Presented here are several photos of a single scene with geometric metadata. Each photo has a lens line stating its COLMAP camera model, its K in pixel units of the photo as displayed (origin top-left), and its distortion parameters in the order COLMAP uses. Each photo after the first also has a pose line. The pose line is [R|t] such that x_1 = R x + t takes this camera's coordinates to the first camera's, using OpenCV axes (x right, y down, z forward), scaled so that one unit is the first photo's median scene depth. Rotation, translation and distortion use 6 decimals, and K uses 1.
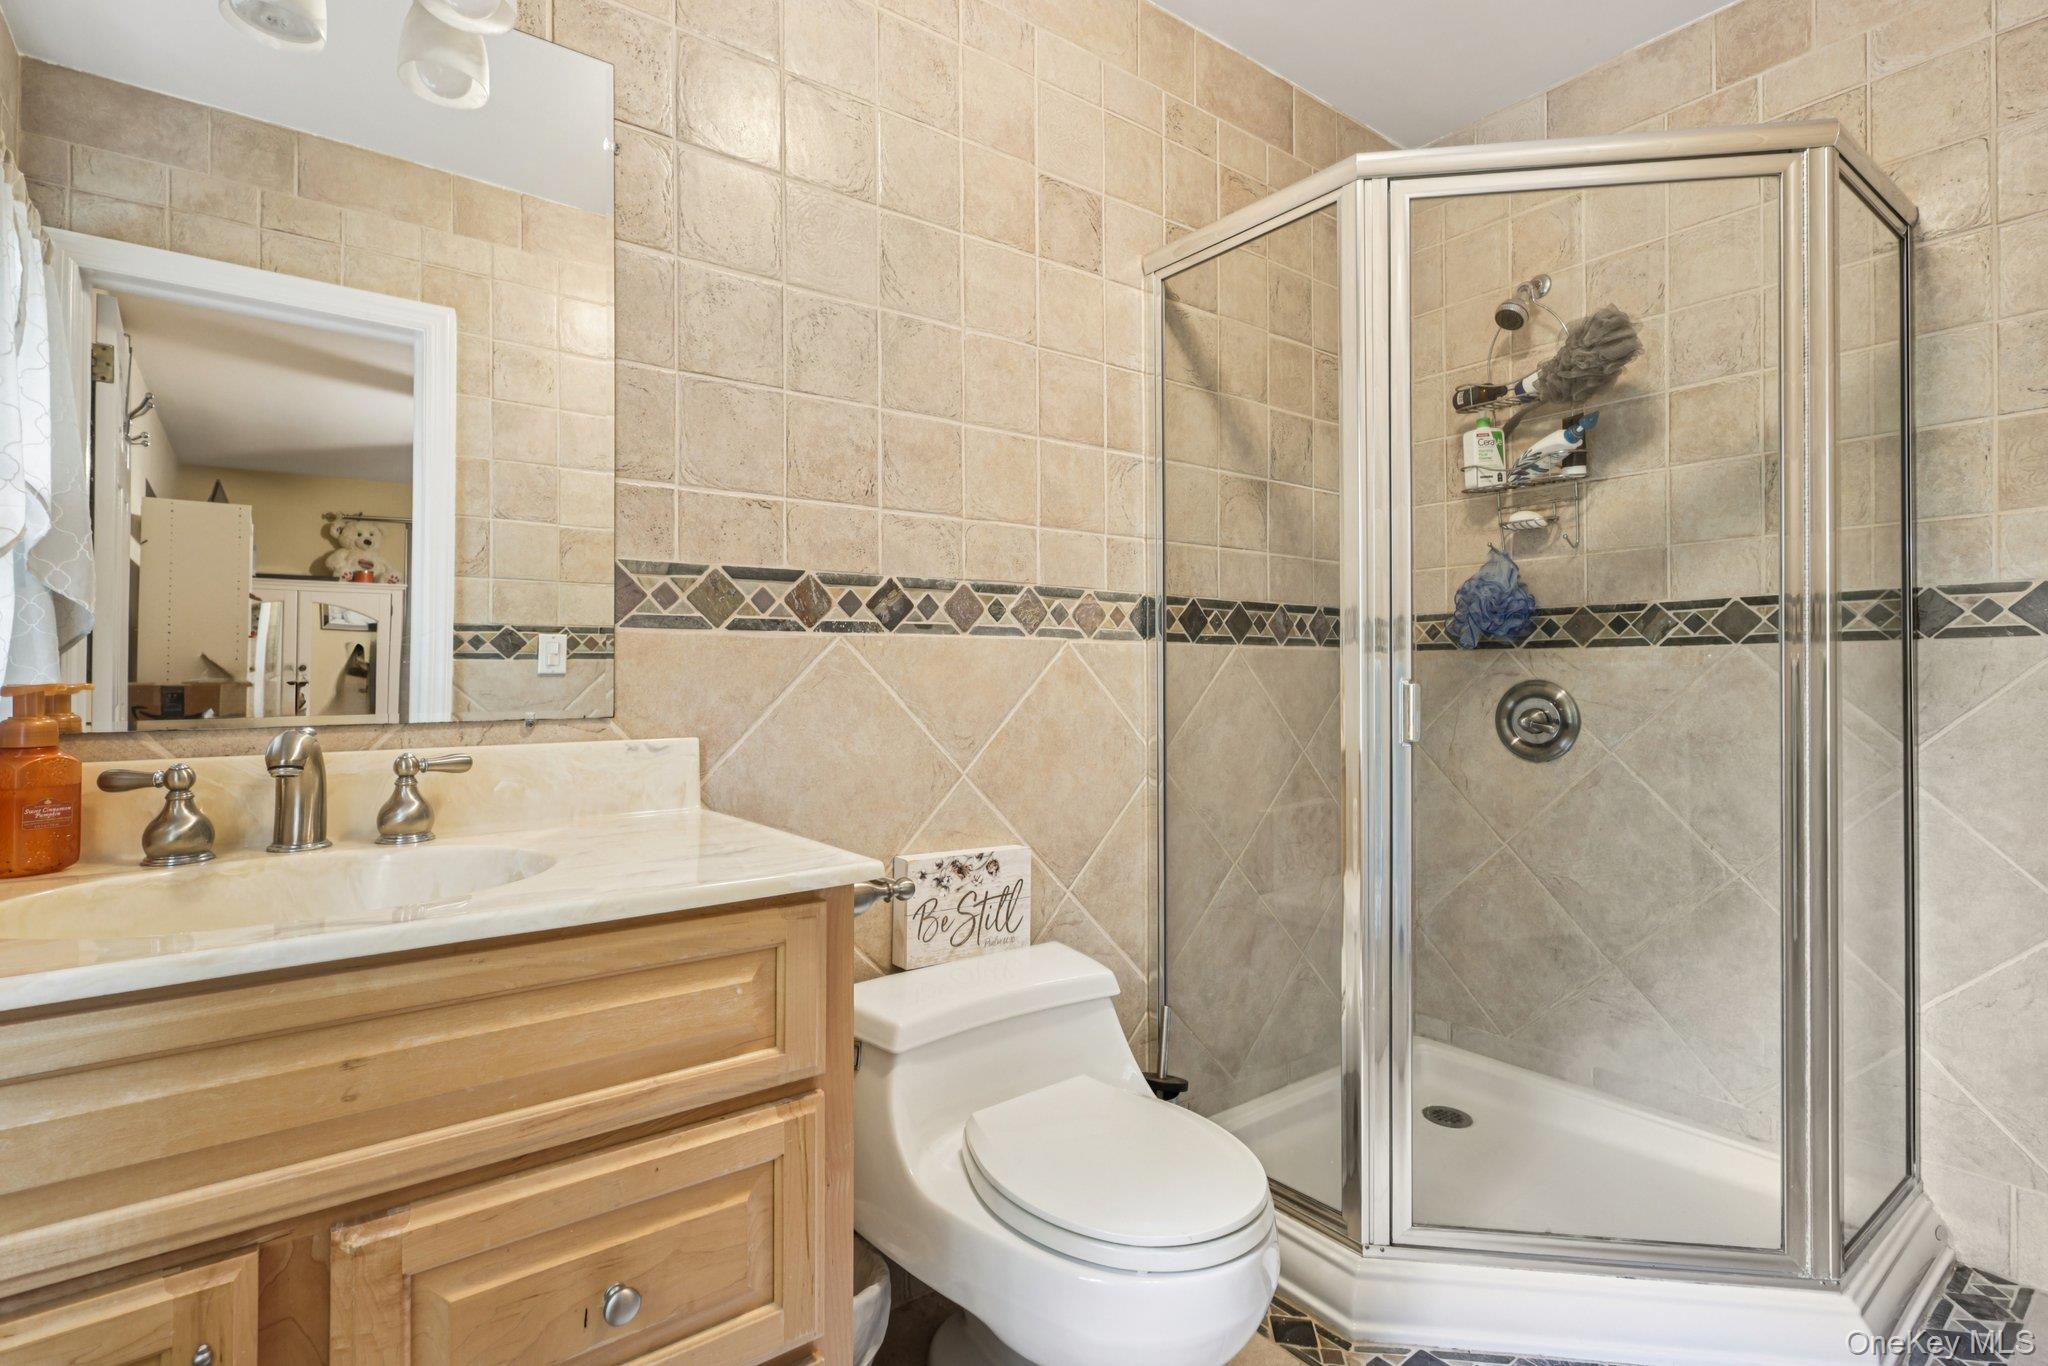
lens RADIAL K [[963.2, 0, 1024.9], [0, 963.2, 677.3], [0, 0, 1]] dist [0.001296, -0.000127]
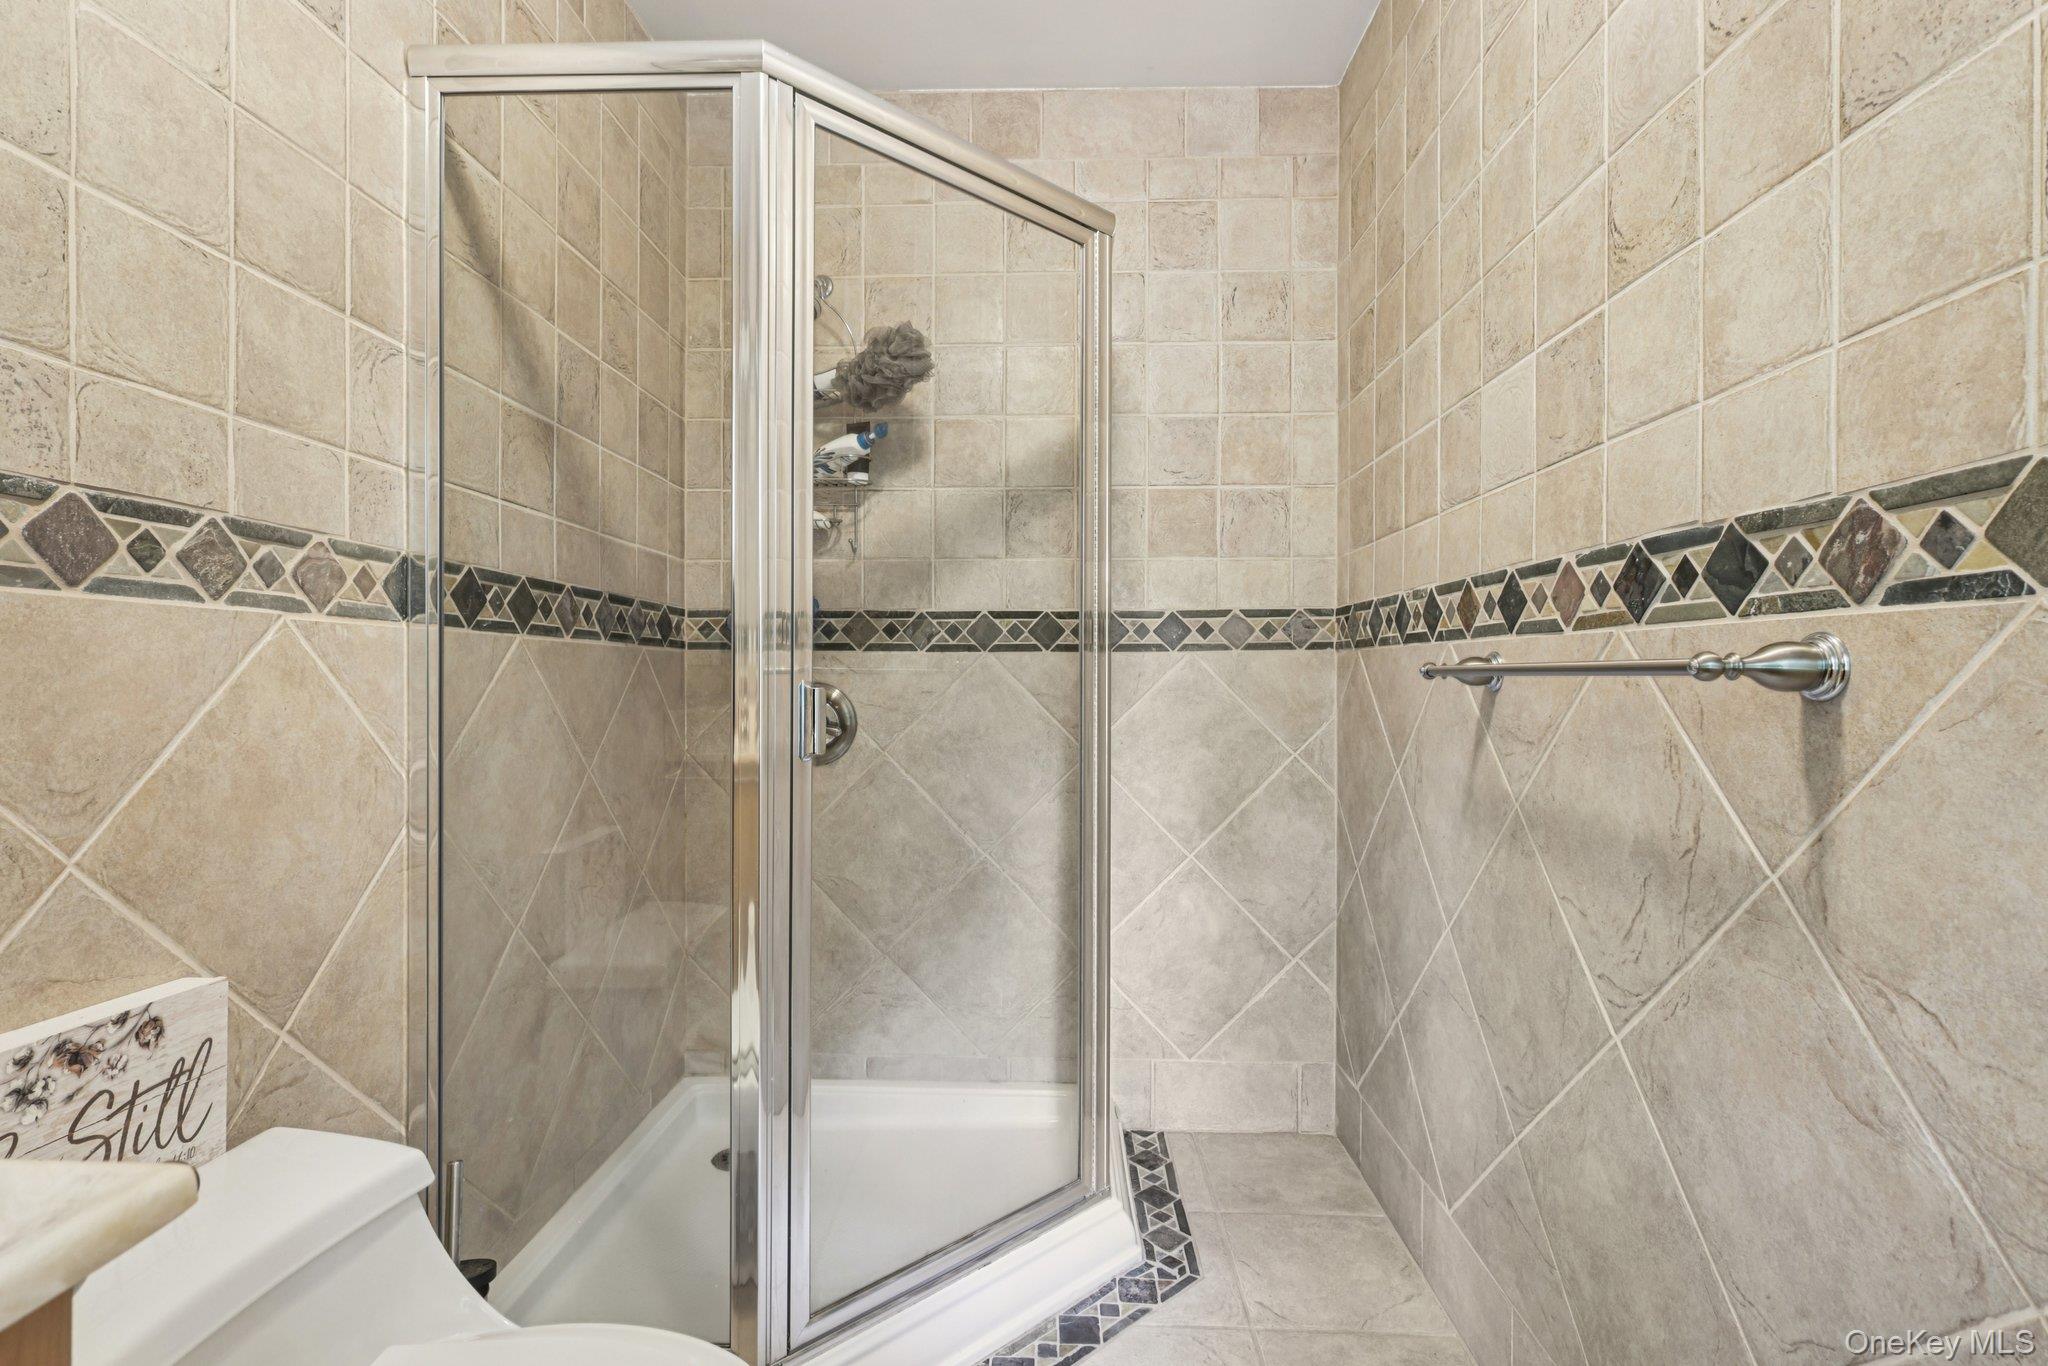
lens RADIAL K [[963.2, 0, 1017.3], [0, 963.2, 678.5], [0, 0, 1]] dist [0.001296, -0.000127]
pose [[0.646887, 0.006336, 0.762560, -0.111420], [-0.006364, 0.999976, -0.002911, 0.000316], [-0.762560, -0.002970, 0.646911, 0.247954]]
